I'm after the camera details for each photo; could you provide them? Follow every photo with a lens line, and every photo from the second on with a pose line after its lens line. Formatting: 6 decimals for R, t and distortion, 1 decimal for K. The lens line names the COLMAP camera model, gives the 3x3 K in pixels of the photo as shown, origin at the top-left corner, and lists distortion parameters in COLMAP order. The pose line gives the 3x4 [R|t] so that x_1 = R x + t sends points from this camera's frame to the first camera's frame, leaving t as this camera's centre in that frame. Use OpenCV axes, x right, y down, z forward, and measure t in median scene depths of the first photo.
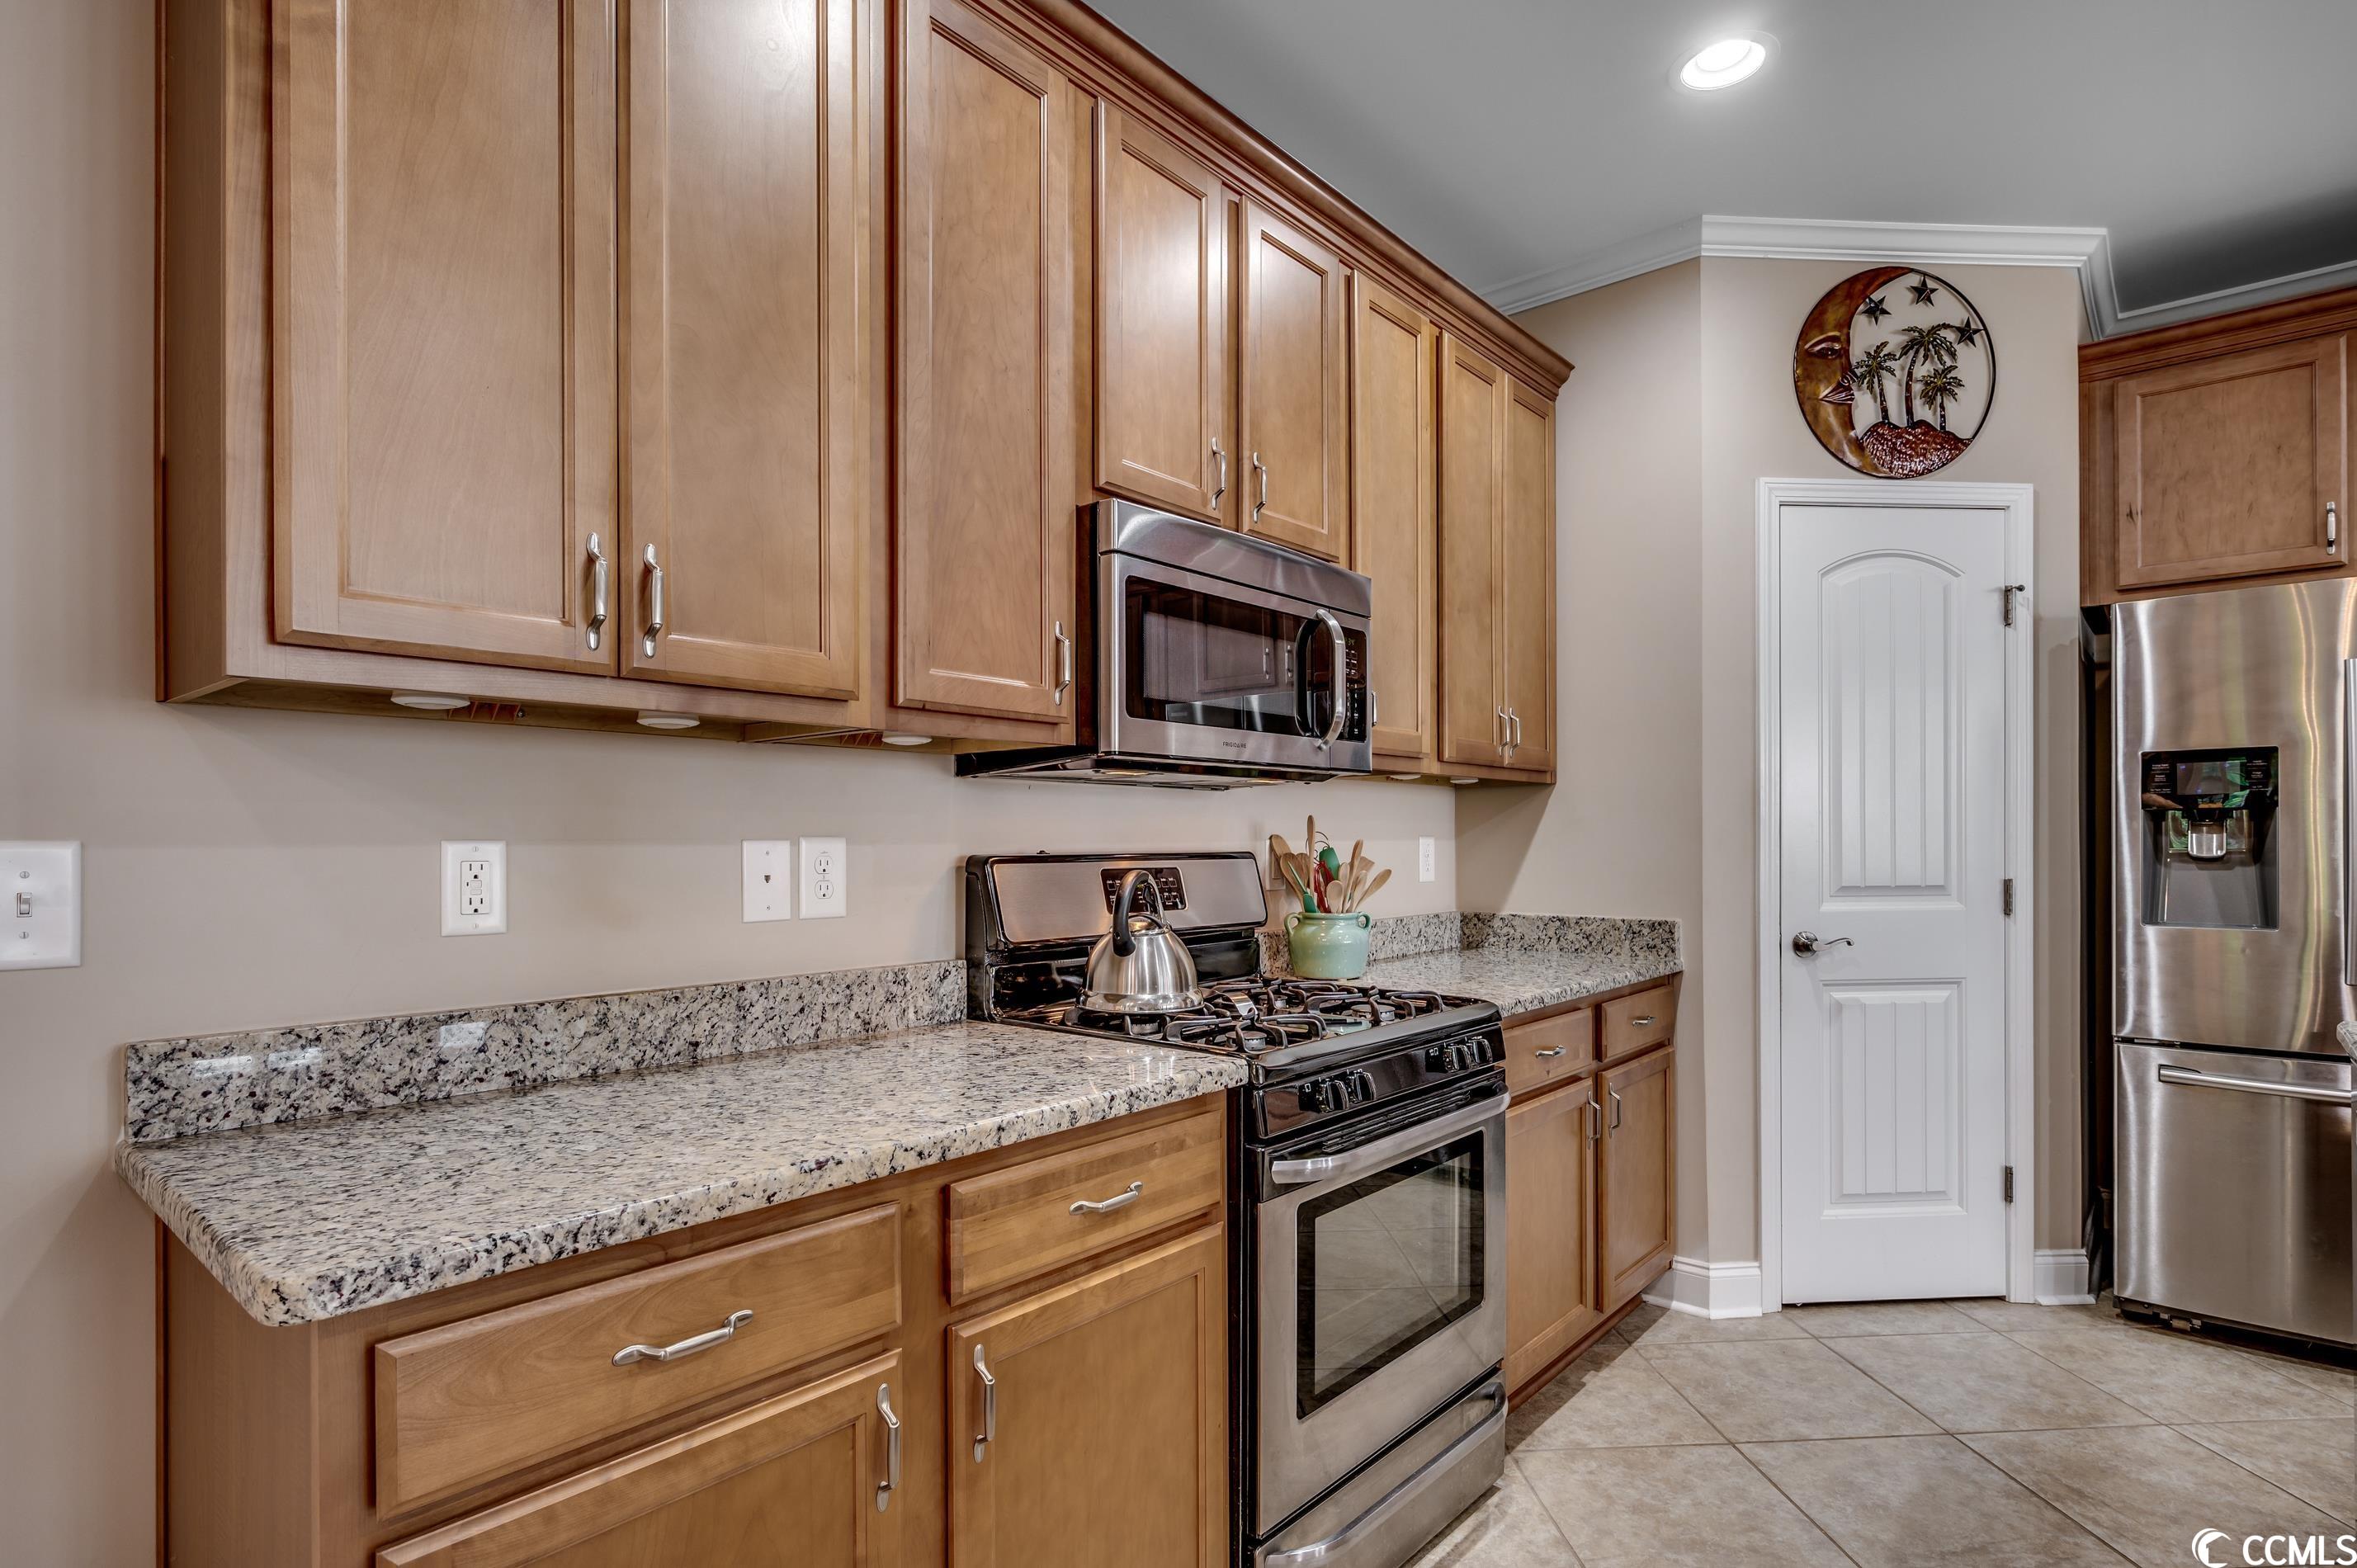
lens RADIAL K [[1189.4, 0, 1183.5], [0, 1189.4, 842.7], [0, 0, 1]] dist [0.000430, -0.000096]
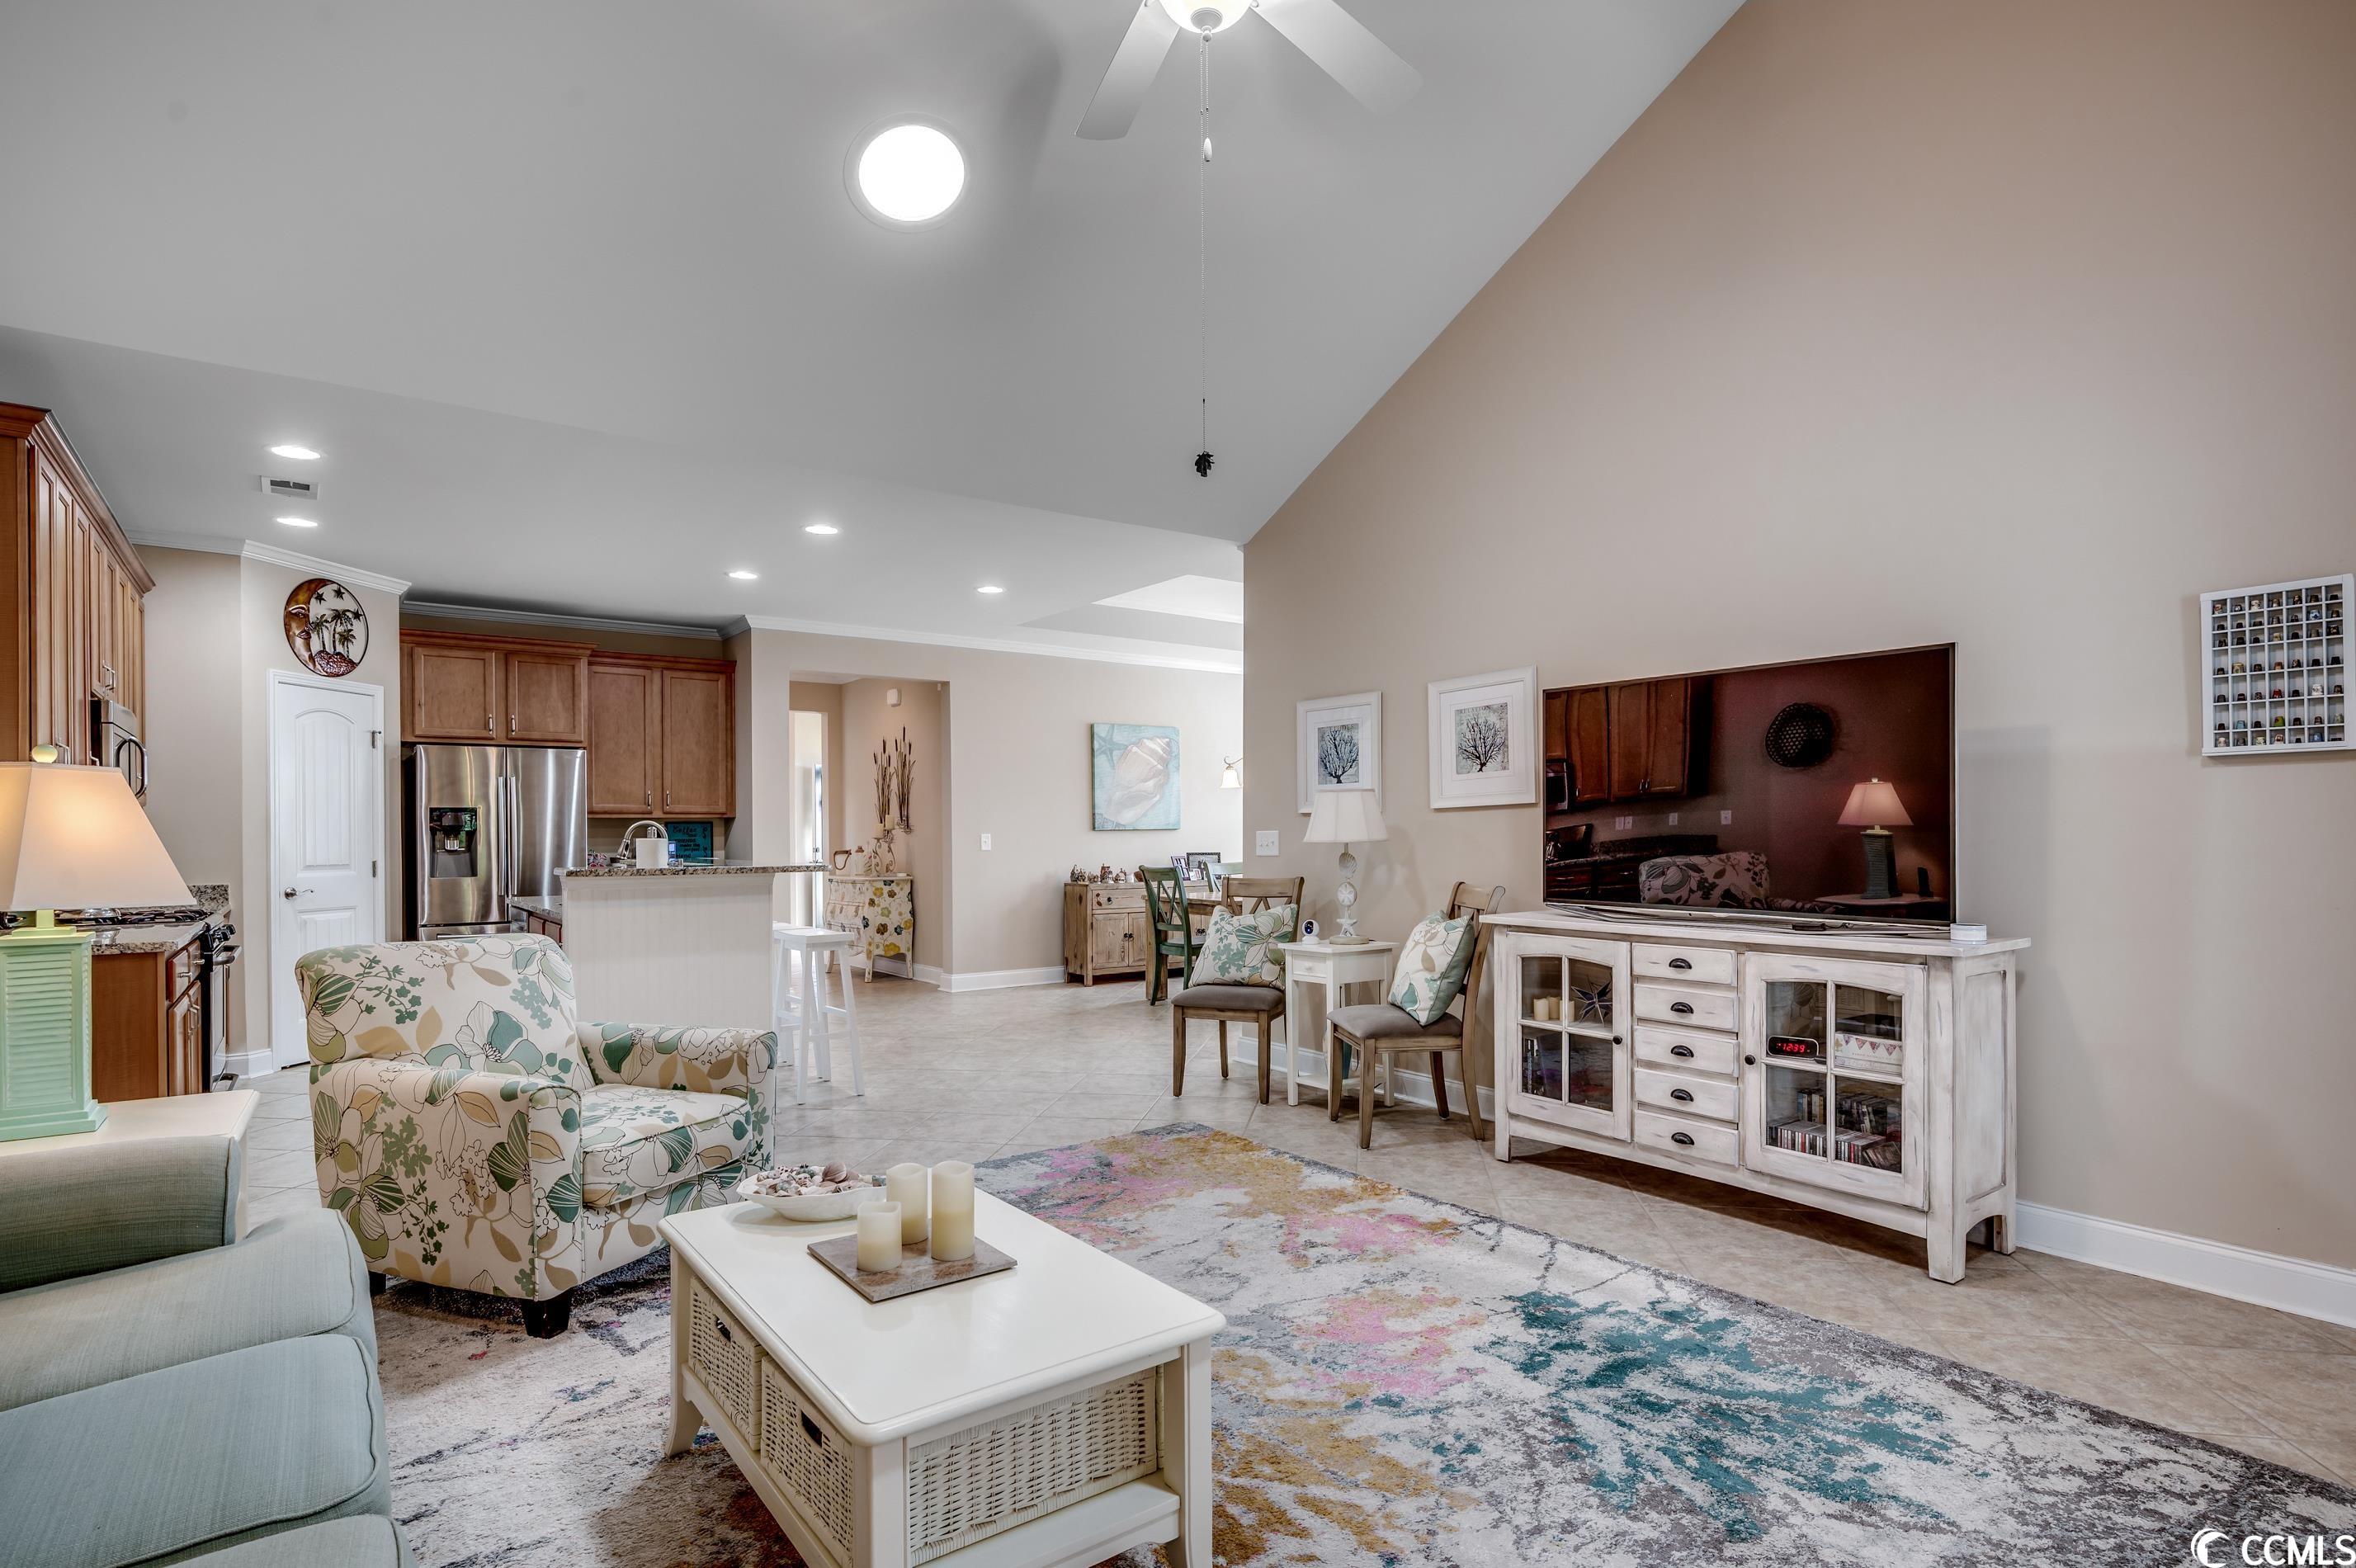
lens RADIAL K [[1186.0, 0, 1179.0], [0, 1186.0, 836.4], [0, 0, 1]] dist [-0.000865, -0.000319]
pose [[0.227236, 0.002748, 0.973836, -1.164139], [0.010970, 0.999925, -0.005382, 0.013356], [-0.973778, 0.011906, 0.227189, -1.007750]]
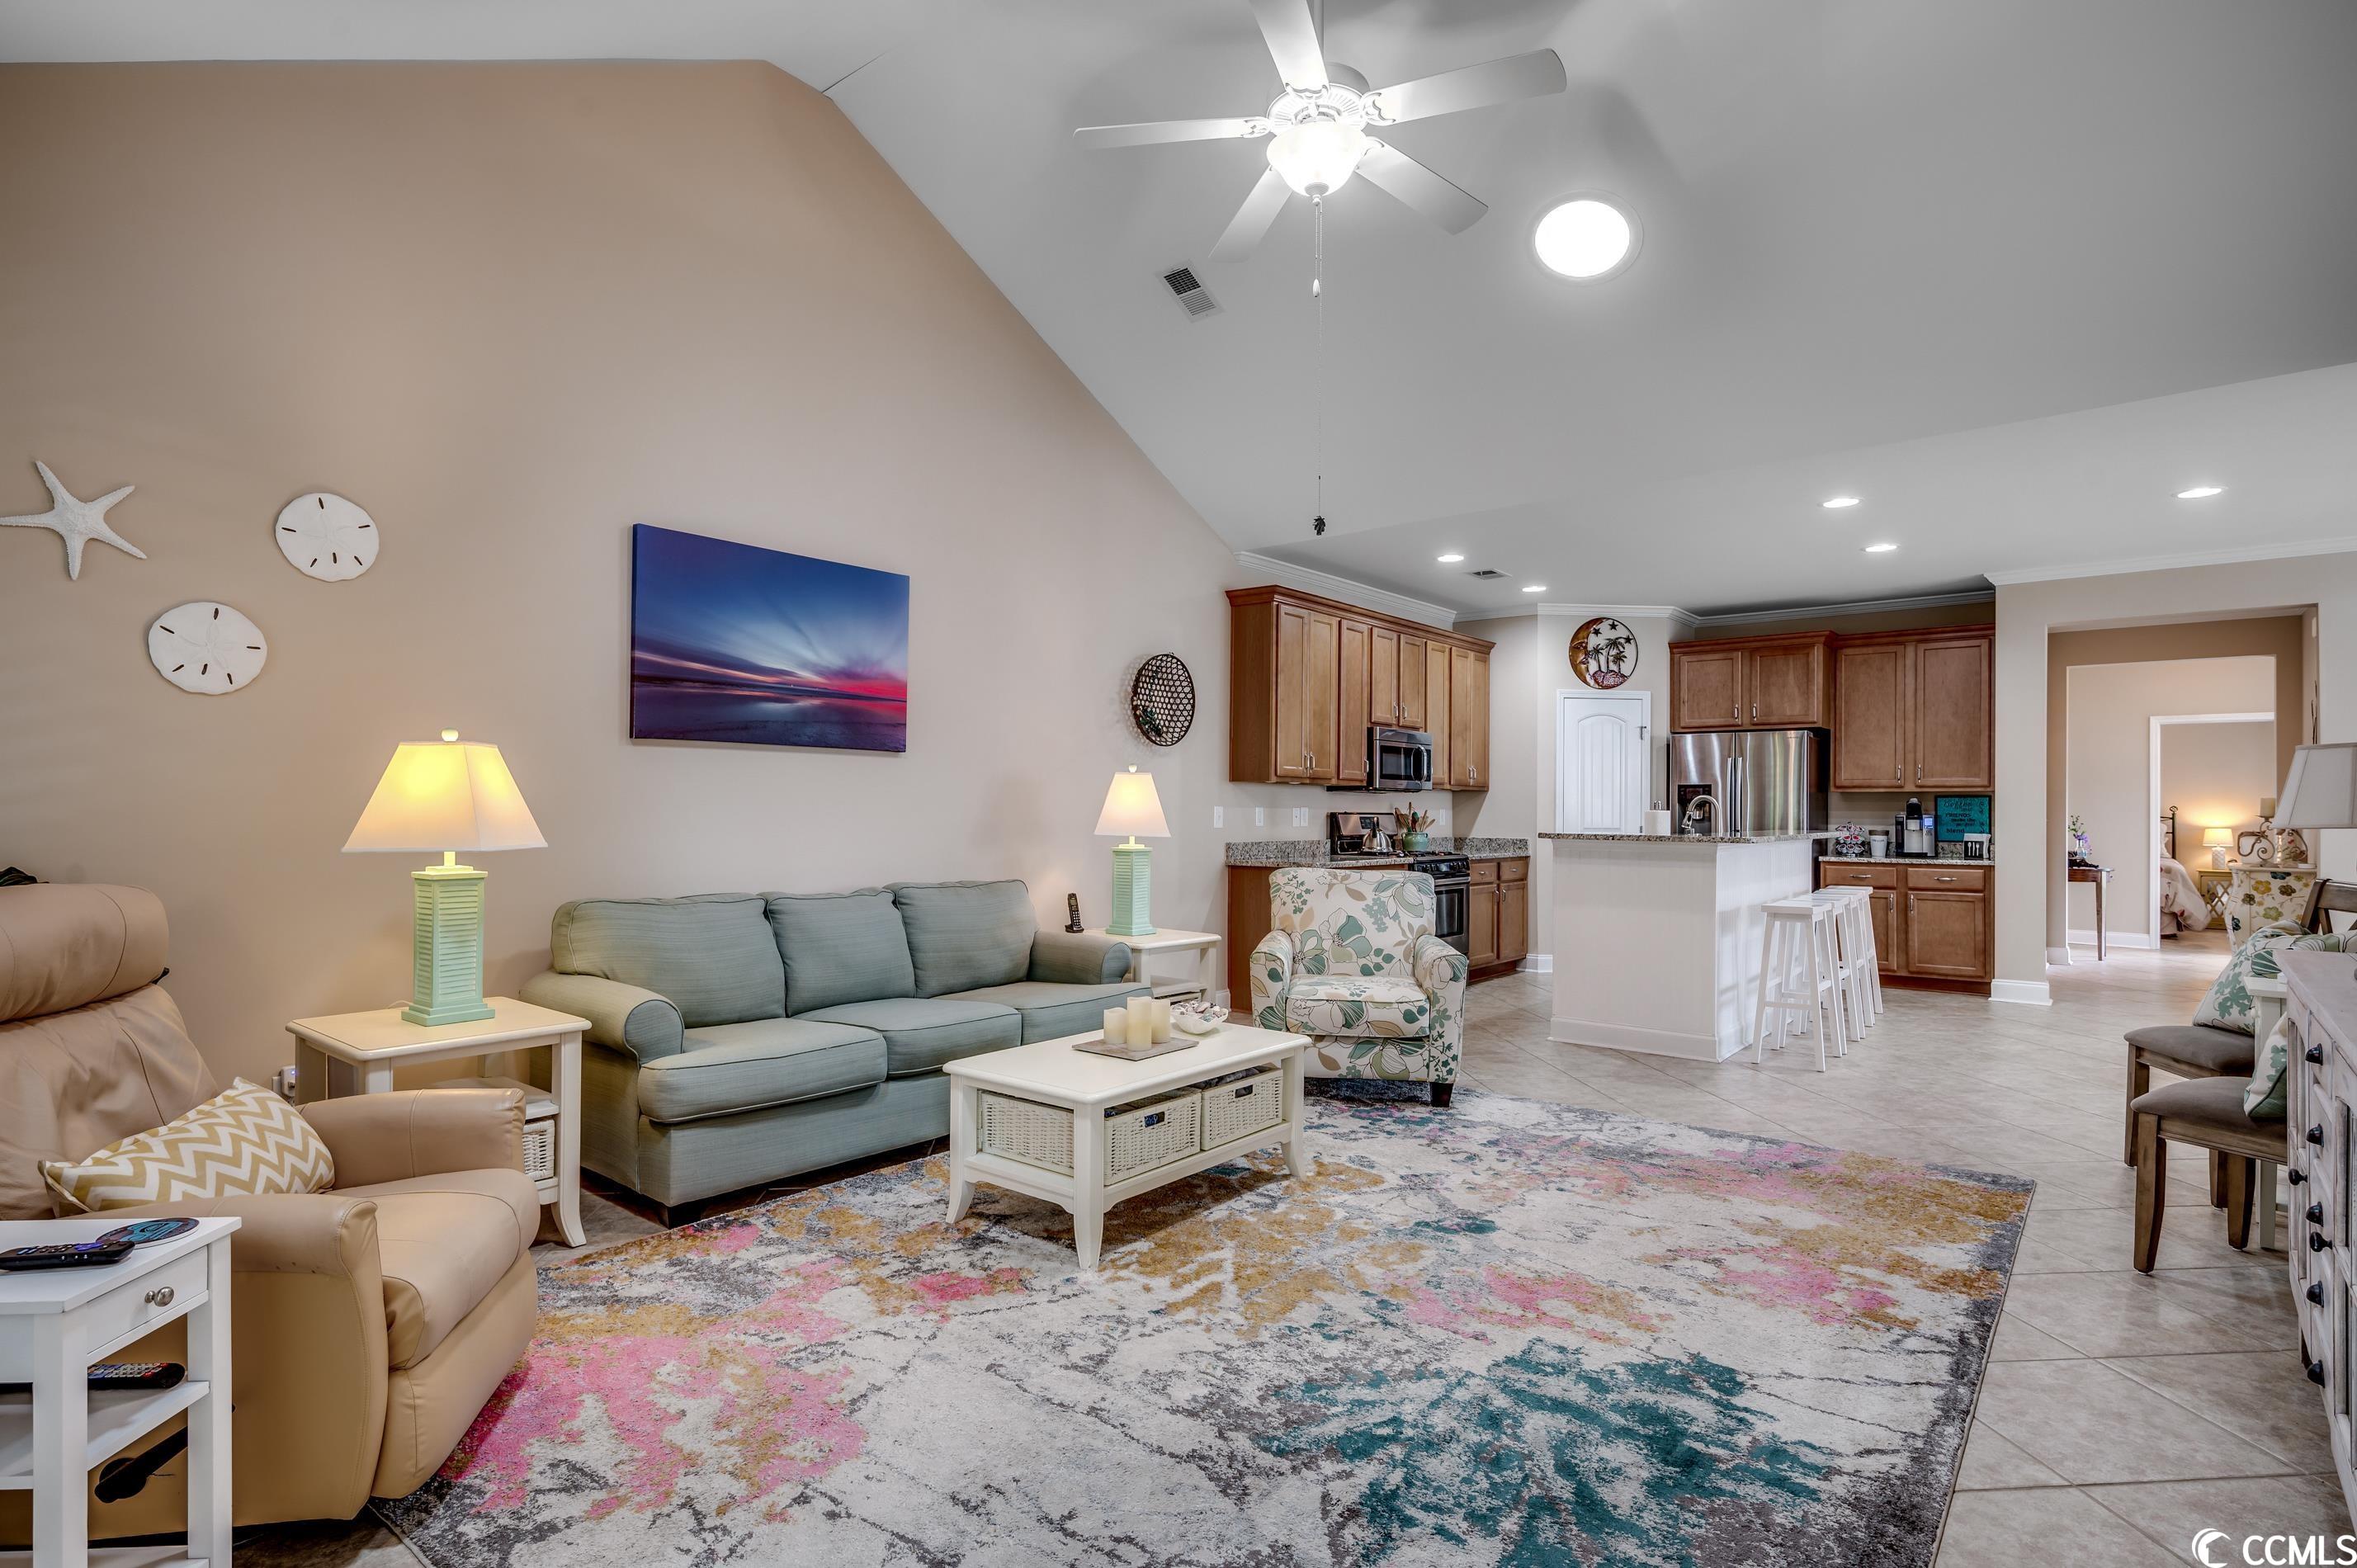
lens RADIAL K [[1176.2, 0, 1180.4], [0, 1176.2, 800.0], [0, 0, 1]] dist [-0.000592, 0.000061]
pose [[0.999680, 0.012714, 0.021887, -0.511876], [-0.012454, 0.999851, -0.011986, 0.015243], [-0.022036, 0.011710, 0.999689, -1.900086]]
